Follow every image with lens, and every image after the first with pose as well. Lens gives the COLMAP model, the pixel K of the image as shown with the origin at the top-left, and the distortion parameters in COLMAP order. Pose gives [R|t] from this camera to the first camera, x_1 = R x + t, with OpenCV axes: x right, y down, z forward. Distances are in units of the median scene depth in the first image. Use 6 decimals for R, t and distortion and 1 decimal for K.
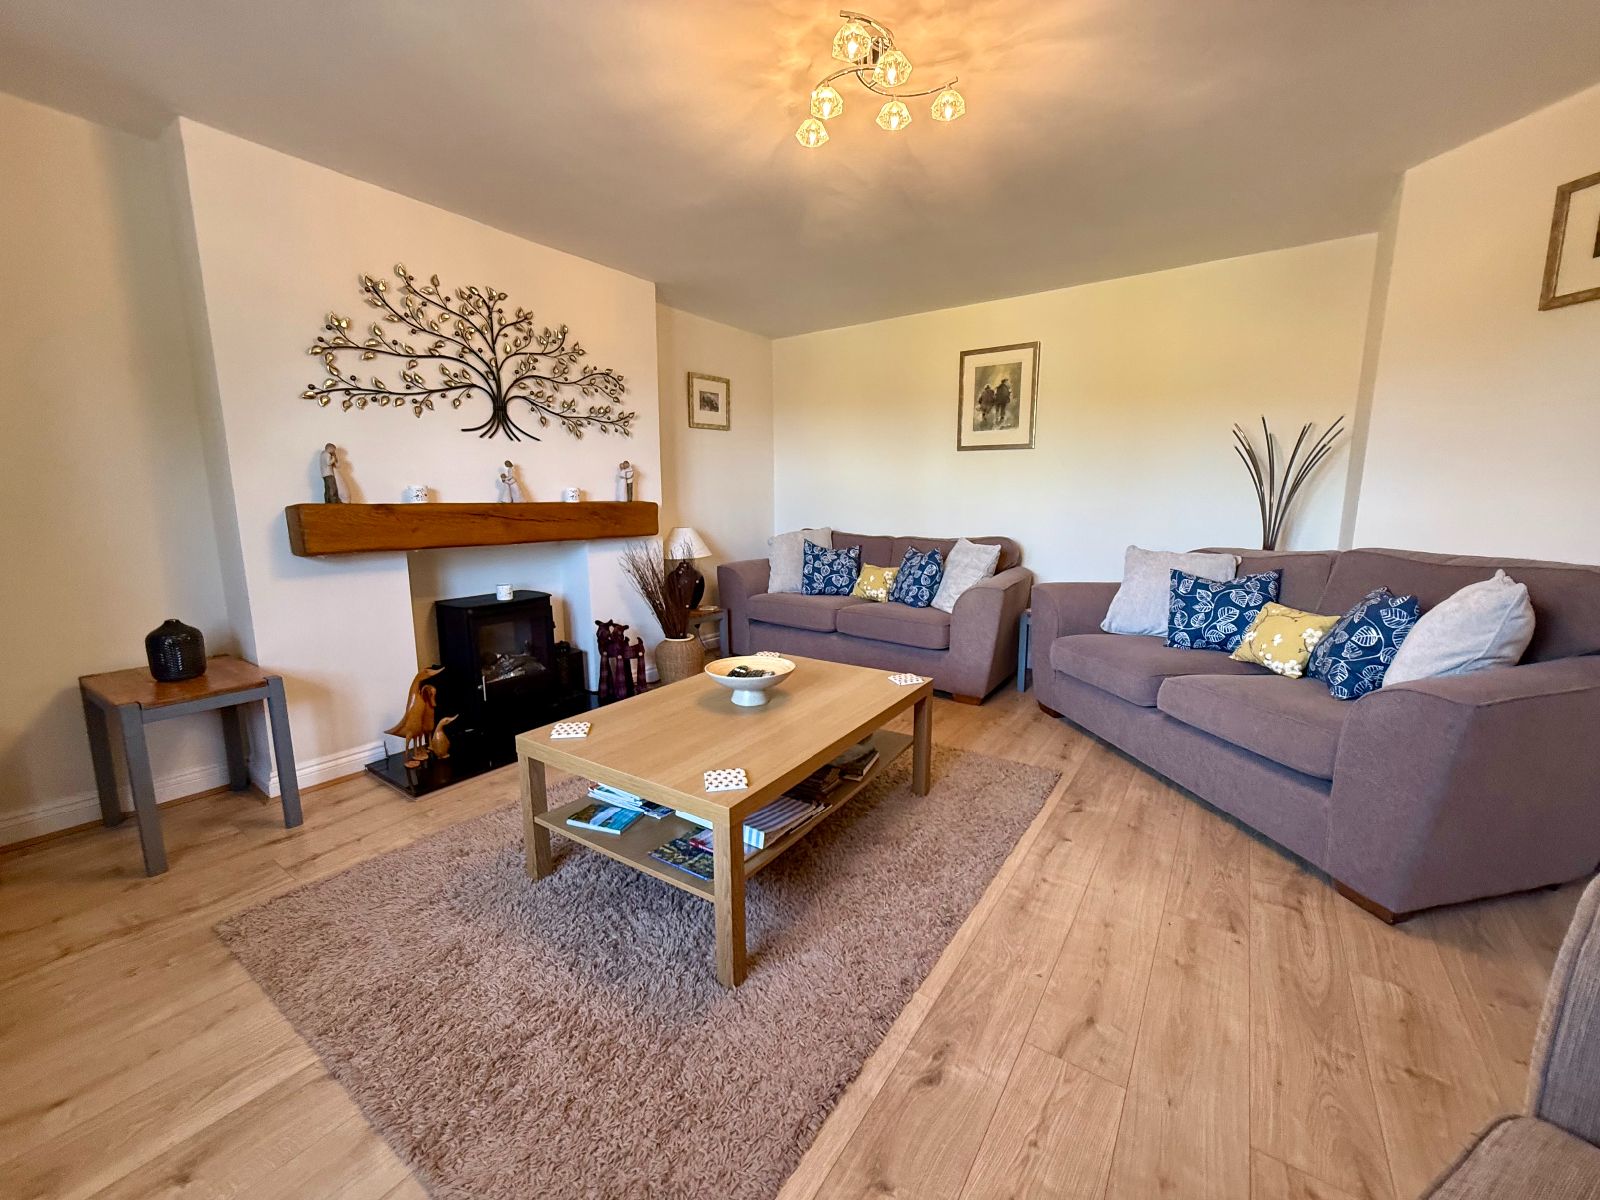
lens RADIAL K [[635.1, 0, 797.2], [0, 635.1, 602.6], [0, 0, 1]] dist [-0.000634, -0.000375]
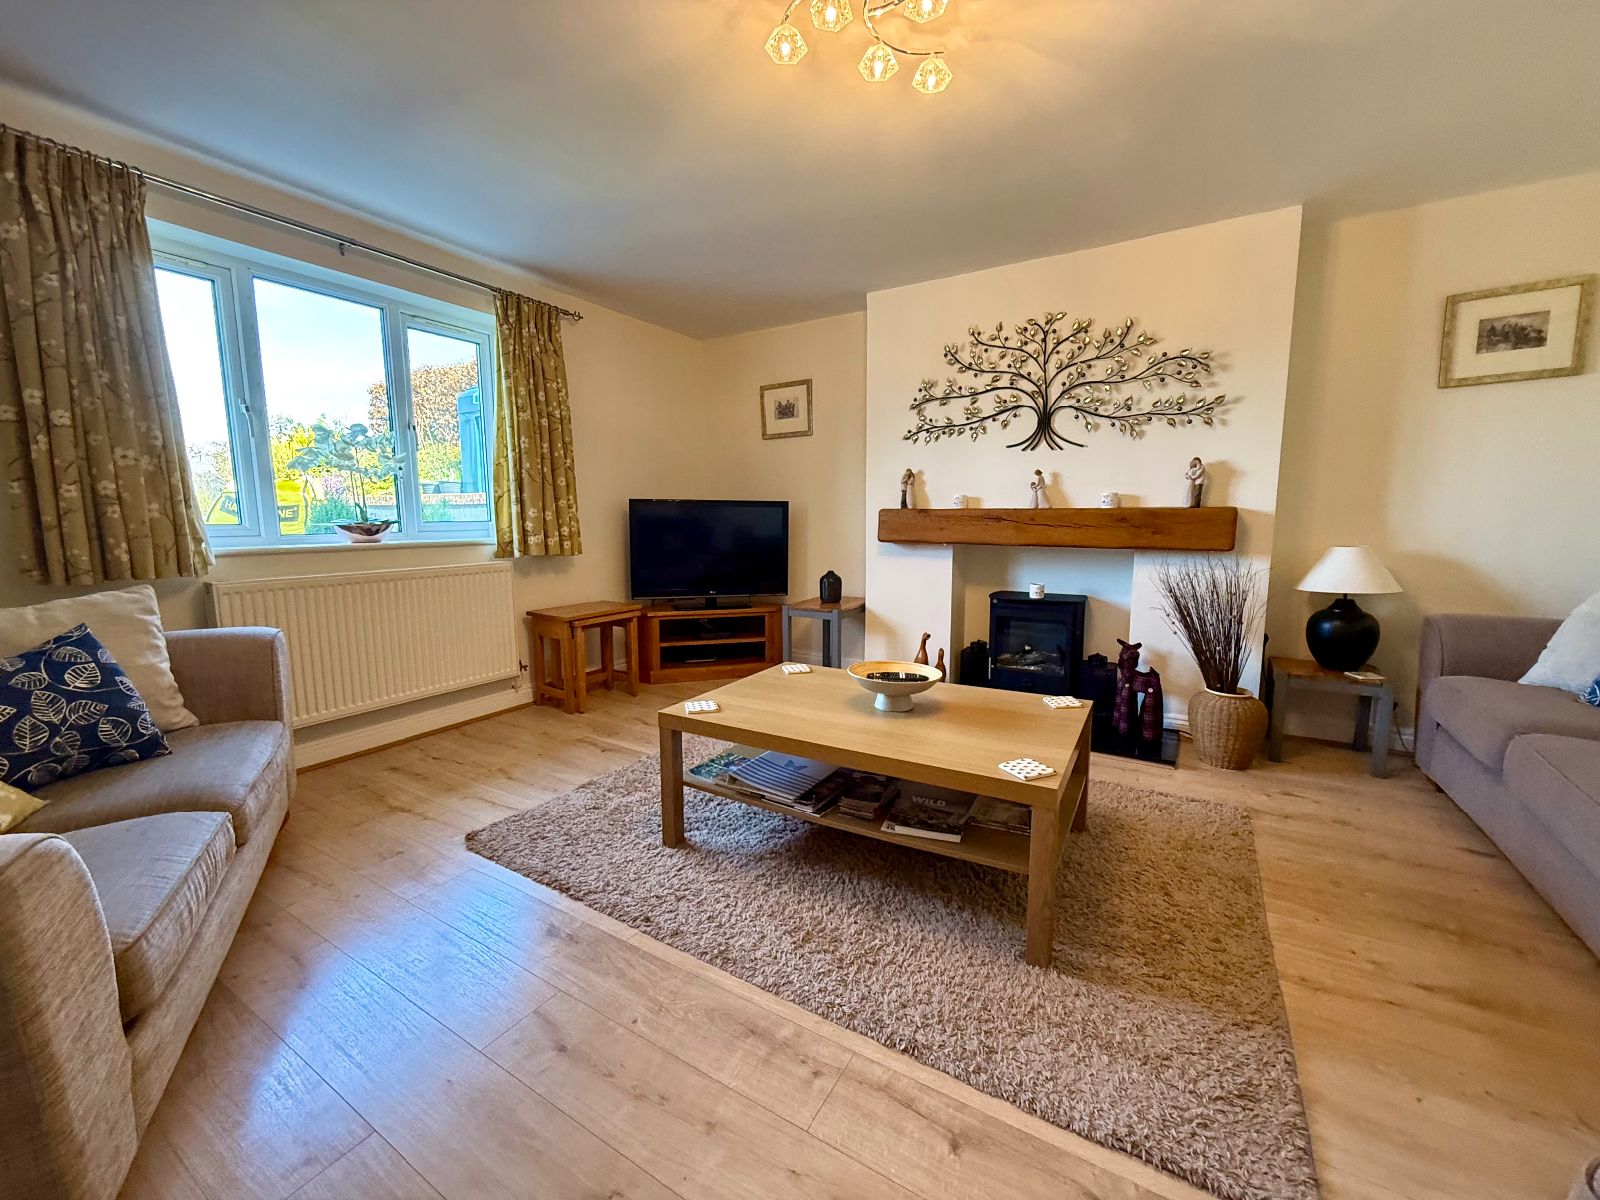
lens RADIAL K [[635.1, 0, 799.7], [0, 635.1, 591.7], [0, 0, 1]] dist [-0.000634, -0.000375]
pose [[0.069405, 0.124502, -0.989789, 0.638355], [-0.161678, 0.980468, 0.111993, -0.077891], [0.984400, 0.152255, 0.088179, 0.557319]]
